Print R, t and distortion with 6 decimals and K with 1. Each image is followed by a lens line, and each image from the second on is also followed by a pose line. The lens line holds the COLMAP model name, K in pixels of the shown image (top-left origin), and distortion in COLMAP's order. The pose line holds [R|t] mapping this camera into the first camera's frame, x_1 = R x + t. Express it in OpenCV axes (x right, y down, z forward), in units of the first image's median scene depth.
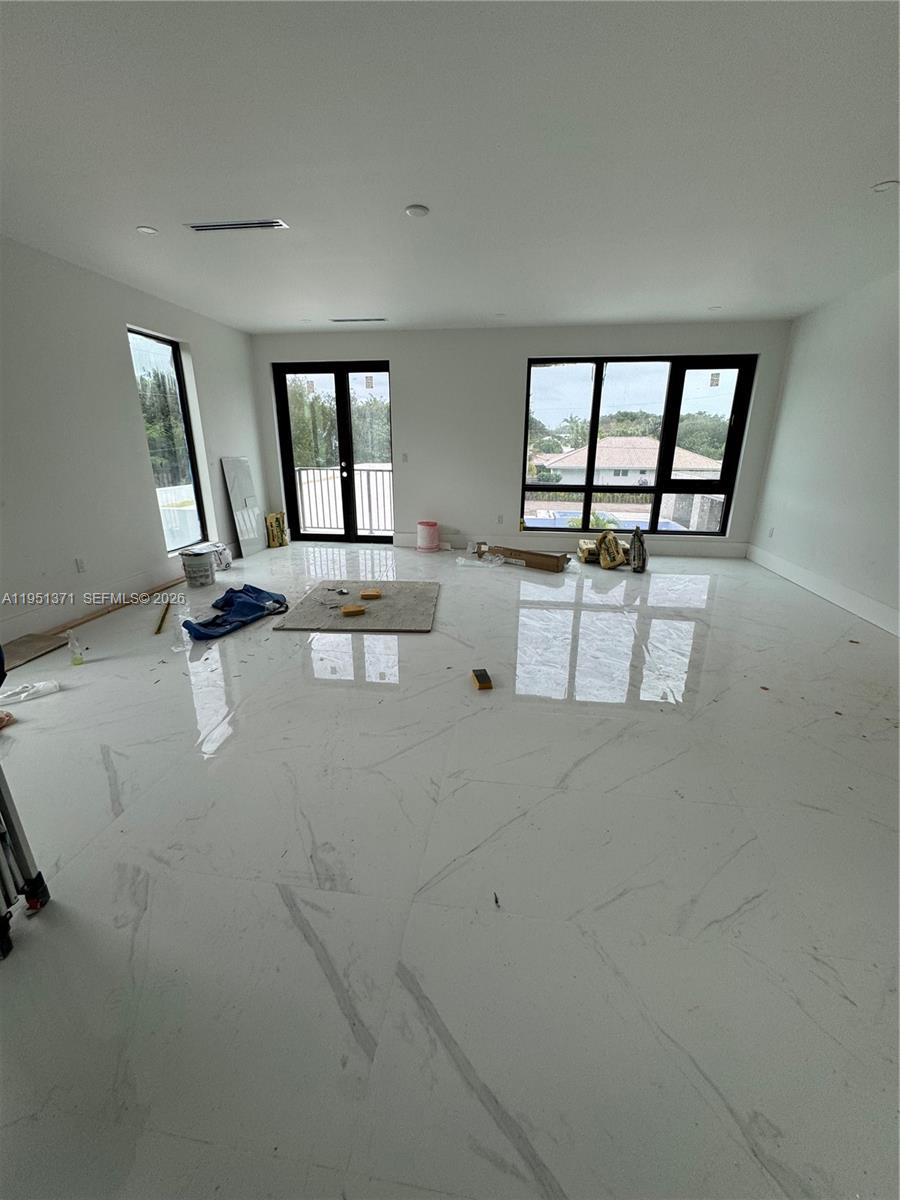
lens RADIAL K [[480.9, 0, 457.8], [0, 480.9, 600.0], [0, 0, 1]] dist [-0.002081, -0.000419]
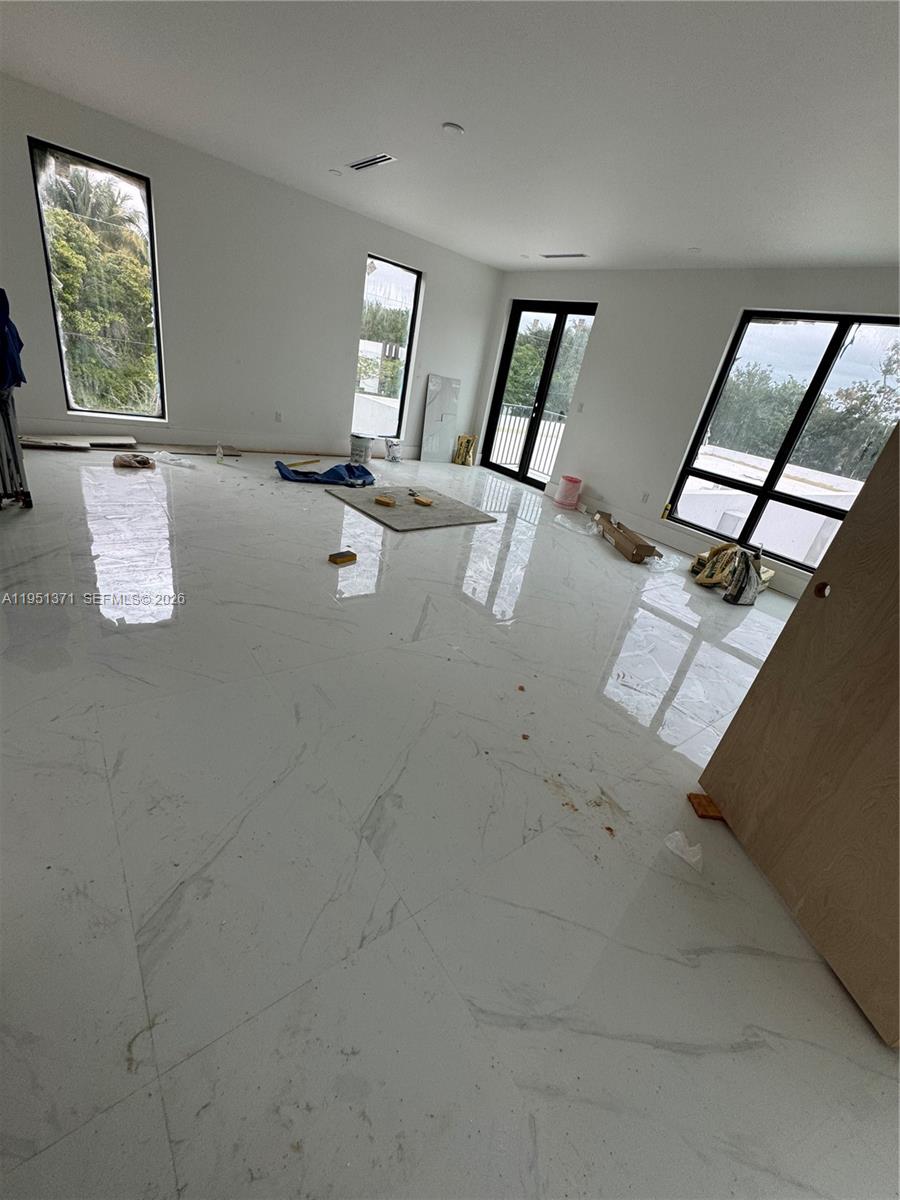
lens RADIAL K [[480.9, 0, 450.1], [0, 480.9, 598.5], [0, 0, 1]] dist [-0.002081, -0.000419]
pose [[0.700555, 0.419530, -0.577250, 0.465530], [-0.386408, 0.903090, 0.187395, -0.031435], [0.599926, 0.091773, 0.794774, 0.118518]]
